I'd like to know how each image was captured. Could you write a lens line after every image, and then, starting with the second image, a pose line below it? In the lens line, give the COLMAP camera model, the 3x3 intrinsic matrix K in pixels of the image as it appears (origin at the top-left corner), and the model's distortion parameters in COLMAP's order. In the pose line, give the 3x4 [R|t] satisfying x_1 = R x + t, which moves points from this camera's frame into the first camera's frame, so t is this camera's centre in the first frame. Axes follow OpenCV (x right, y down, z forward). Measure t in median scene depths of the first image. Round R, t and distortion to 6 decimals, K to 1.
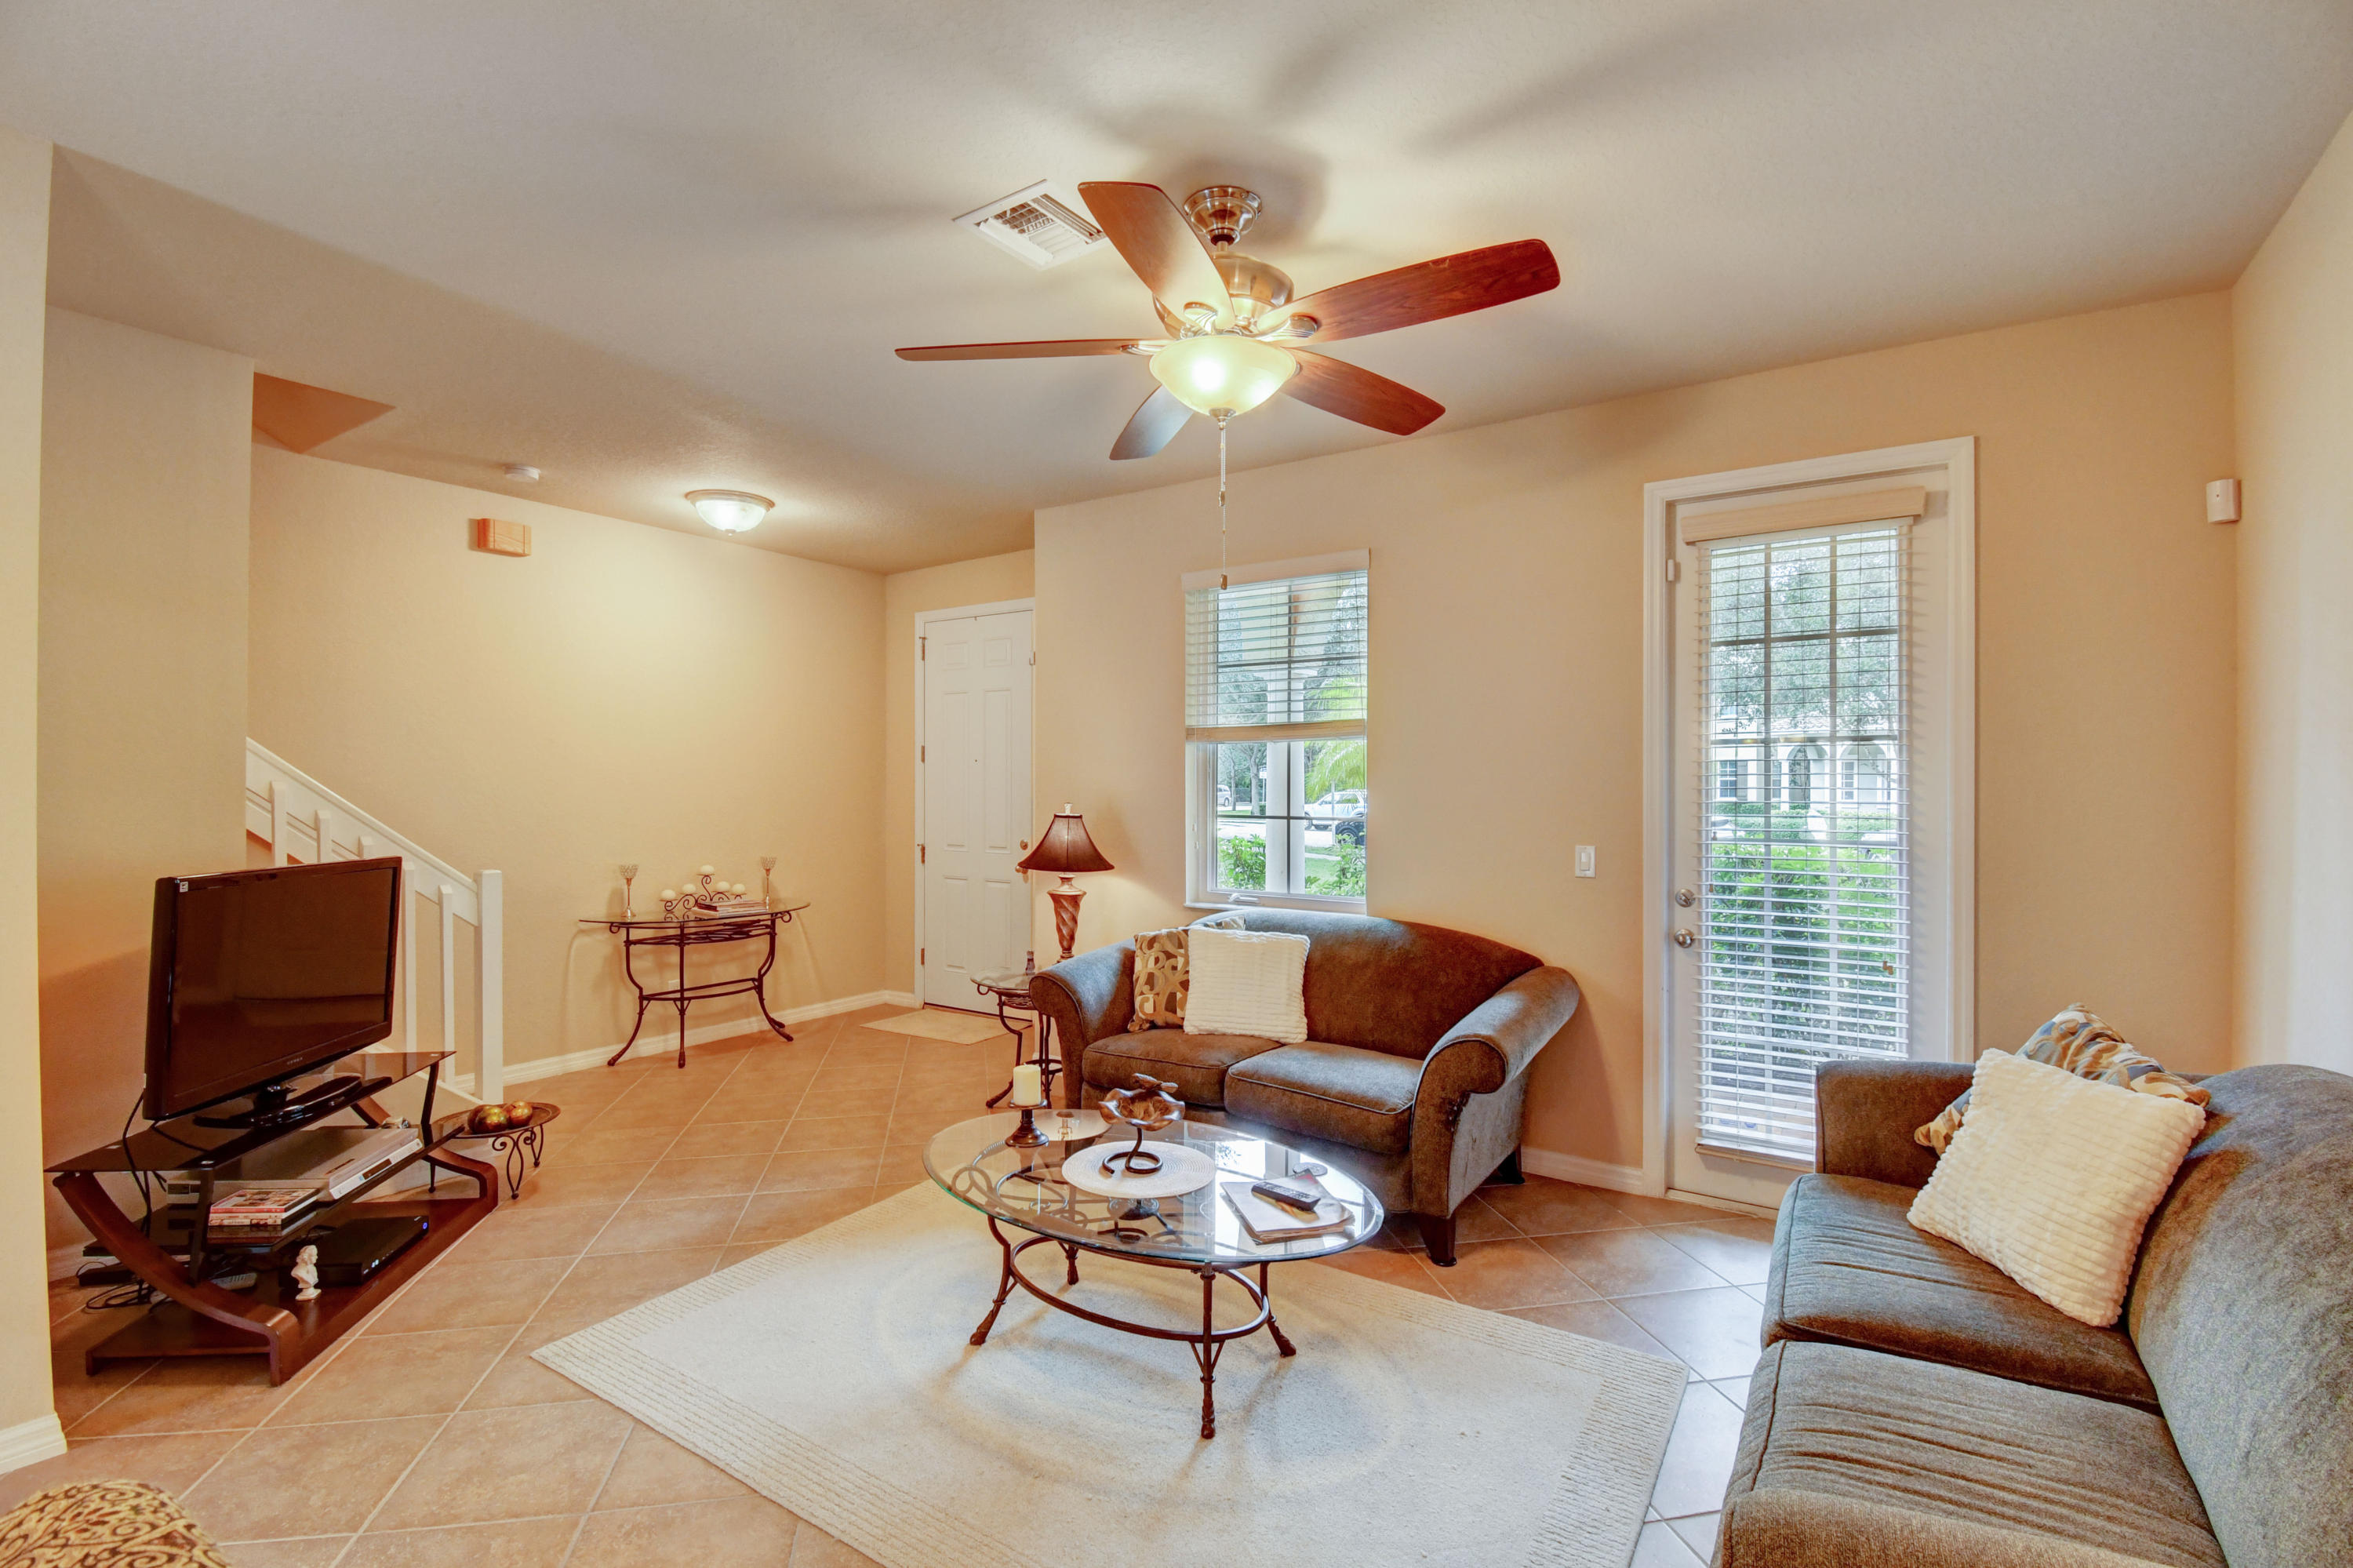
lens RADIAL K [[1044.3, 0, 1172.6], [0, 1044.3, 787.9], [0, 0, 1]] dist [0.020138, -0.026189]
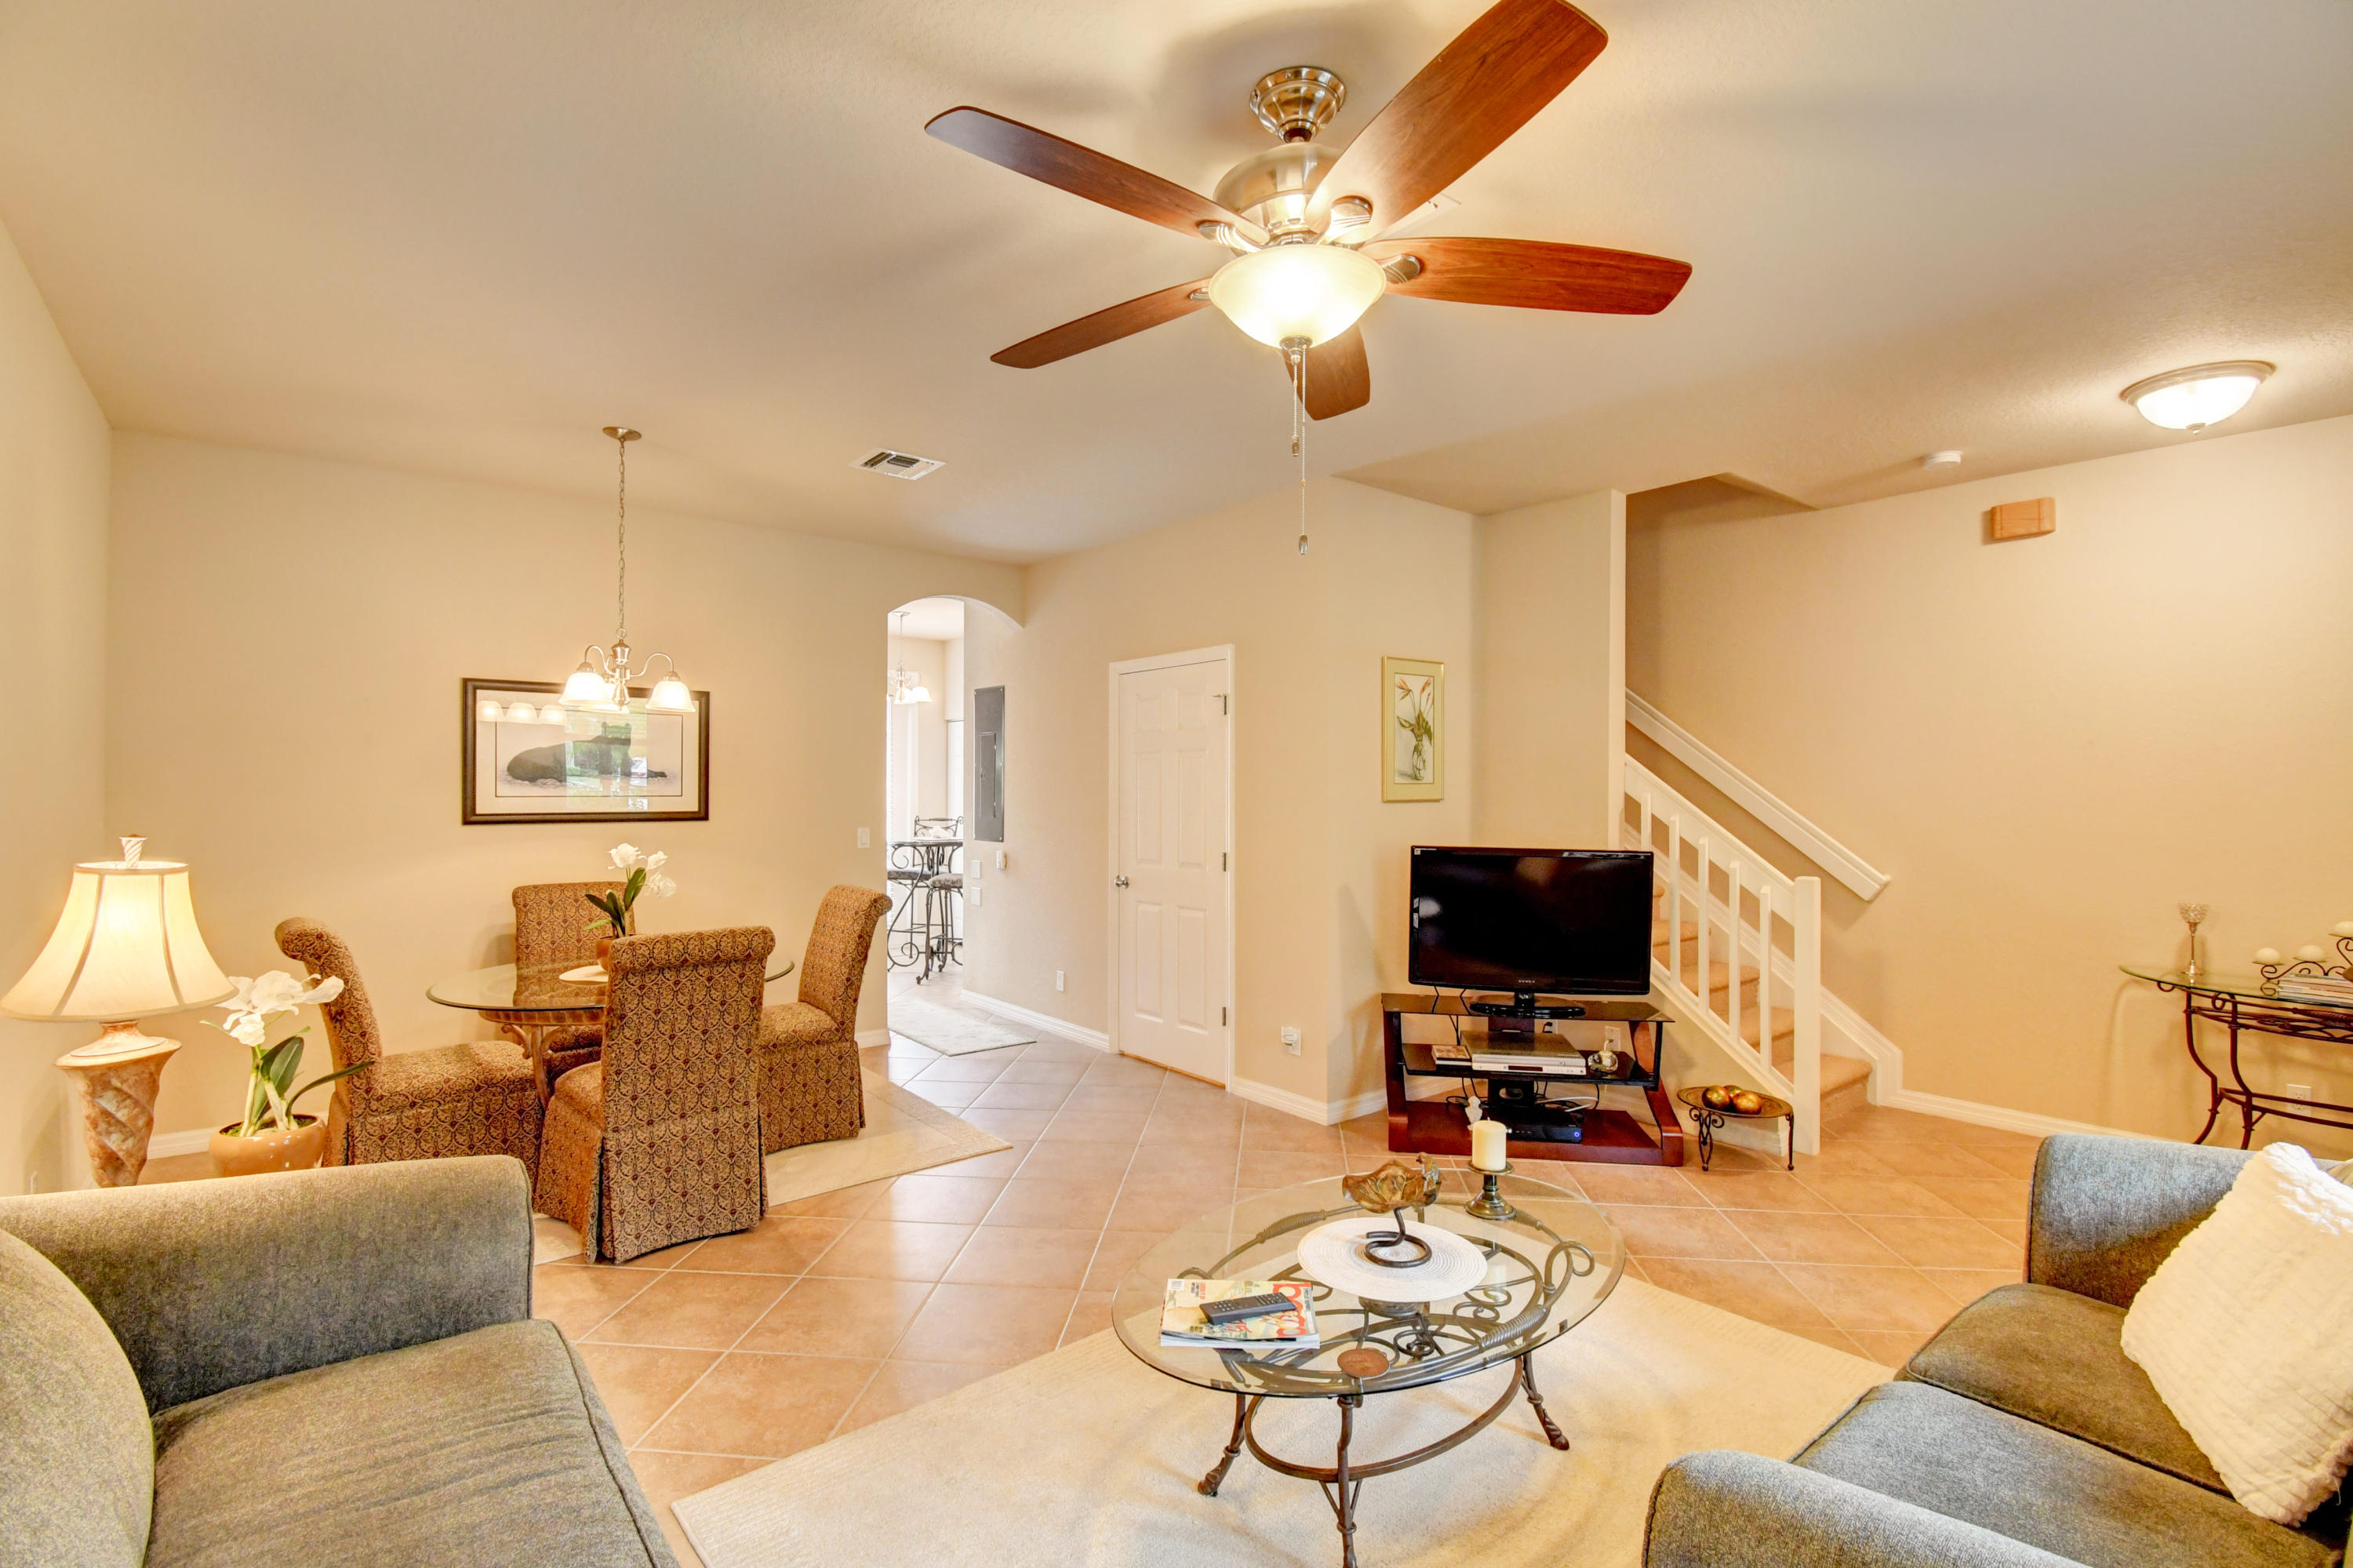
lens RADIAL K [[1044.3, 0, 1172.6], [0, 1044.3, 787.9], [0, 0, 1]] dist [0.020138, -0.026189]
pose [[-0.288770, -0.004185, -0.957389, 0.540846], [-0.008416, 0.999963, -0.001833, -0.002038], [0.957362, 0.007528, -0.288794, 0.714558]]
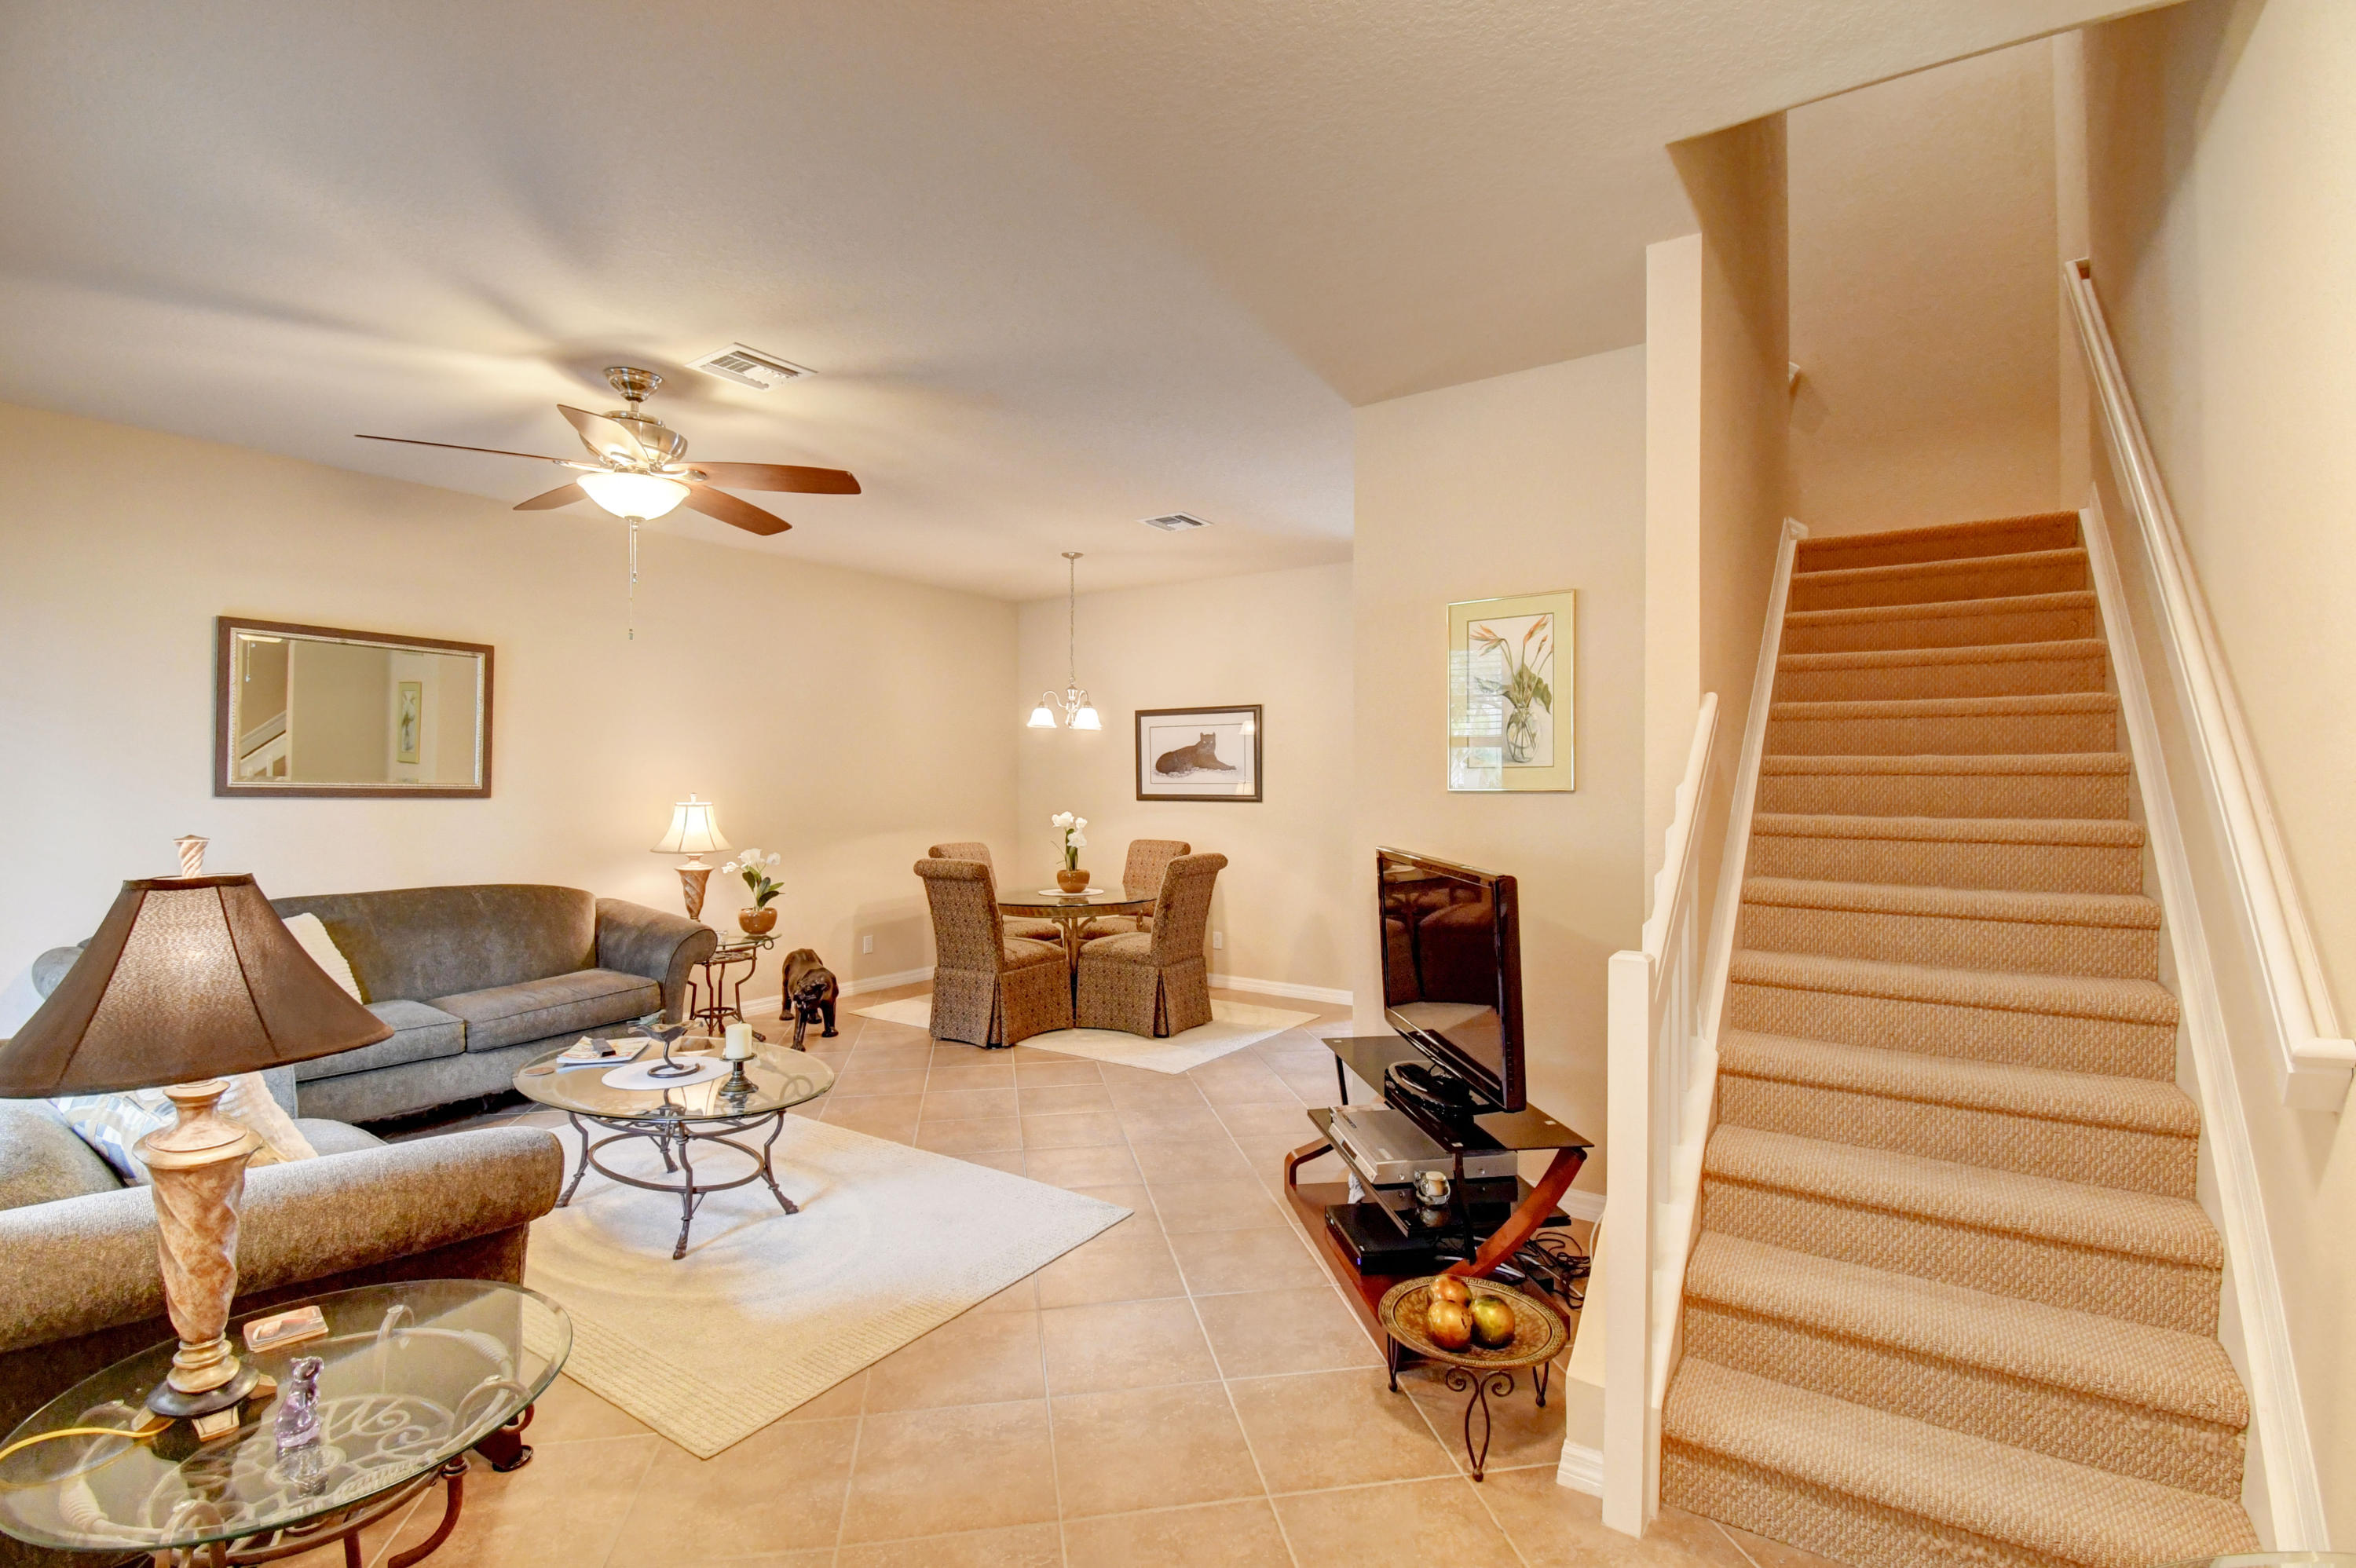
lens RADIAL K [[1063.3, 0, 1182.1], [0, 1063.3, 789.8], [0, 0, 1]] dist [0.022003, -0.027416]
pose [[-0.999934, -0.003322, 0.011000, -0.458402], [-0.003152, 0.999875, 0.015500, -0.005959], [-0.011050, 0.015464, -0.999819, 1.550519]]
